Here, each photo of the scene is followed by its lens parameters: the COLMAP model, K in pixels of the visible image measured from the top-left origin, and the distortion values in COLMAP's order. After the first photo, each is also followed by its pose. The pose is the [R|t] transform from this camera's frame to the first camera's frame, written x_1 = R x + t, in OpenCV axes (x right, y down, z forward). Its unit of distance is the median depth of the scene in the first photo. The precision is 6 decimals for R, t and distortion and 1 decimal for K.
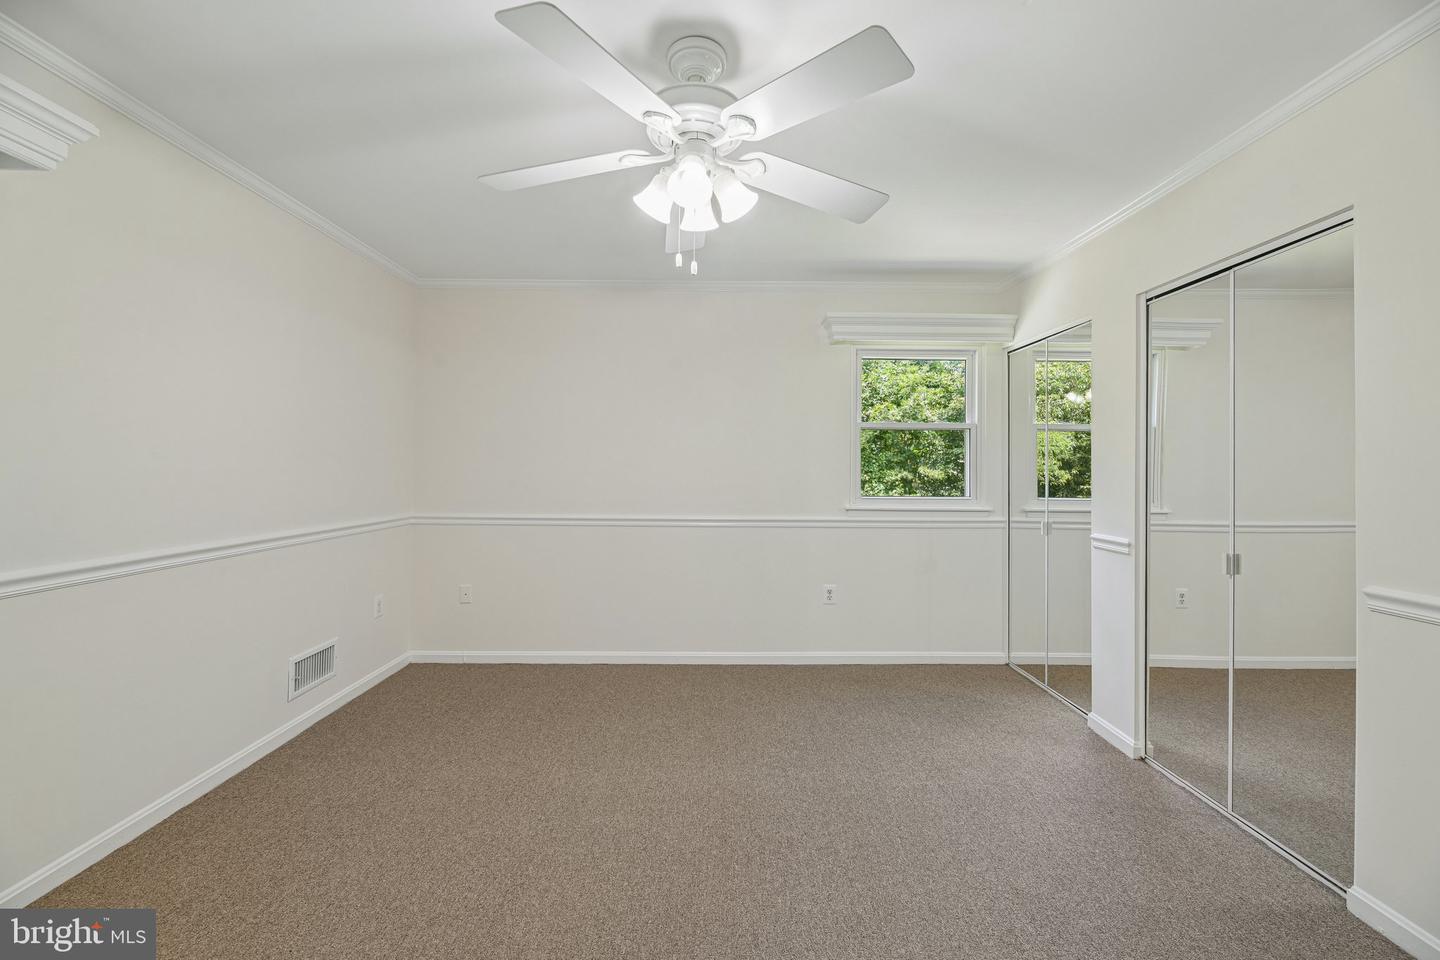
lens RADIAL K [[585.7, 0, 721.0], [0, 585.7, 465.3], [0, 0, 1]] dist [-0.002773, -0.001314]
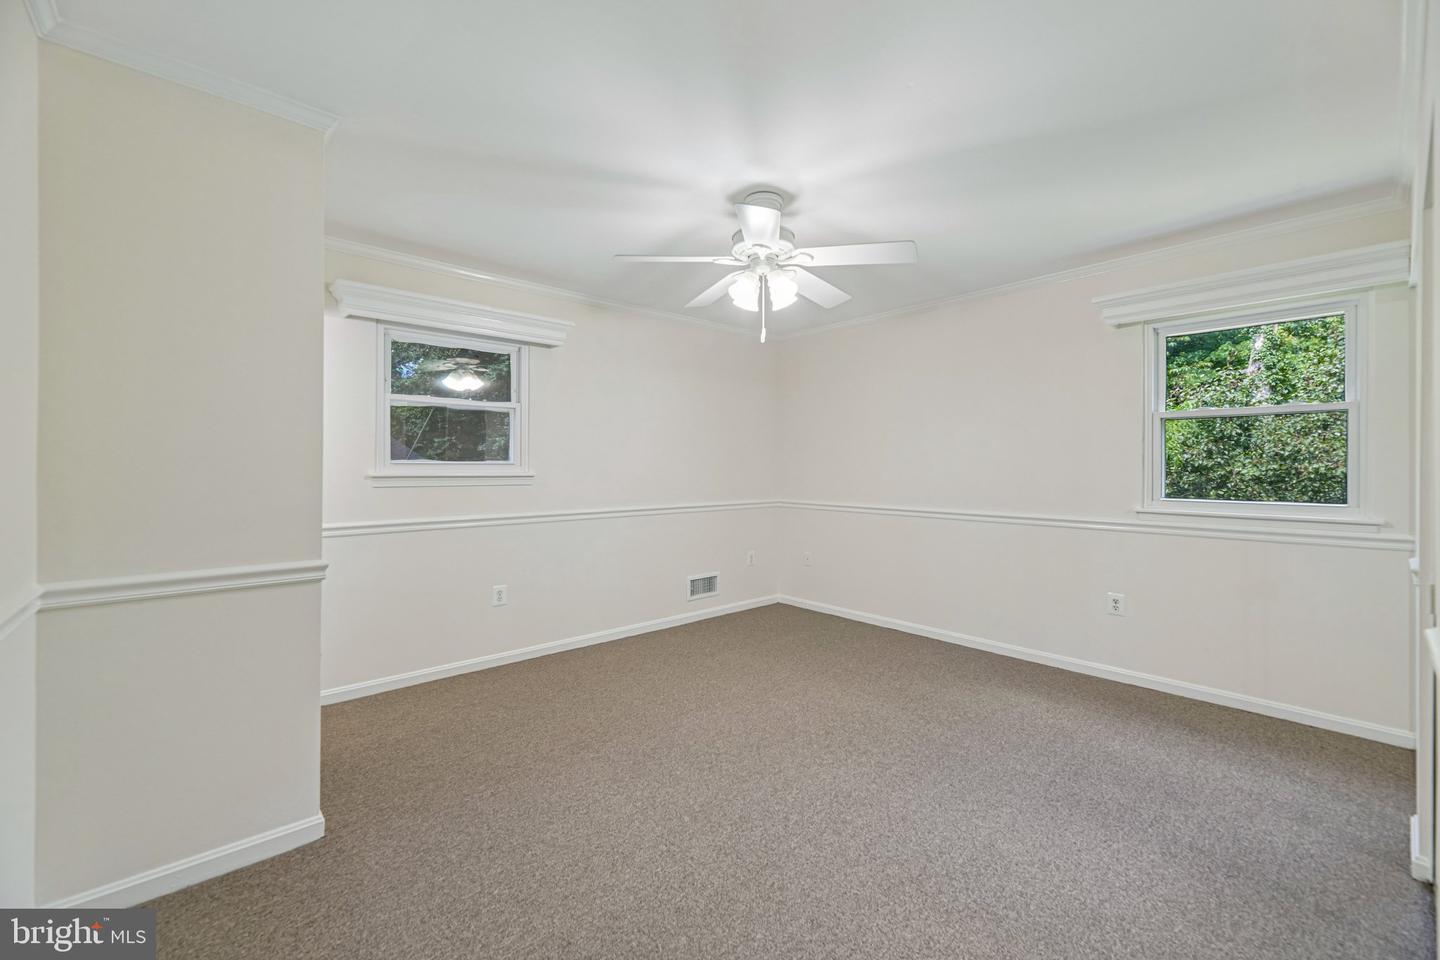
lens RADIAL K [[585.7, 0, 728.9], [0, 585.7, 479.2], [0, 0, 1]] dist [-0.002773, -0.001314]
pose [[0.664427, 0.010644, -0.747277, 0.535627], [0.010773, 0.999658, 0.023817, -0.001935], [0.747275, -0.023875, 0.664086, -0.053176]]
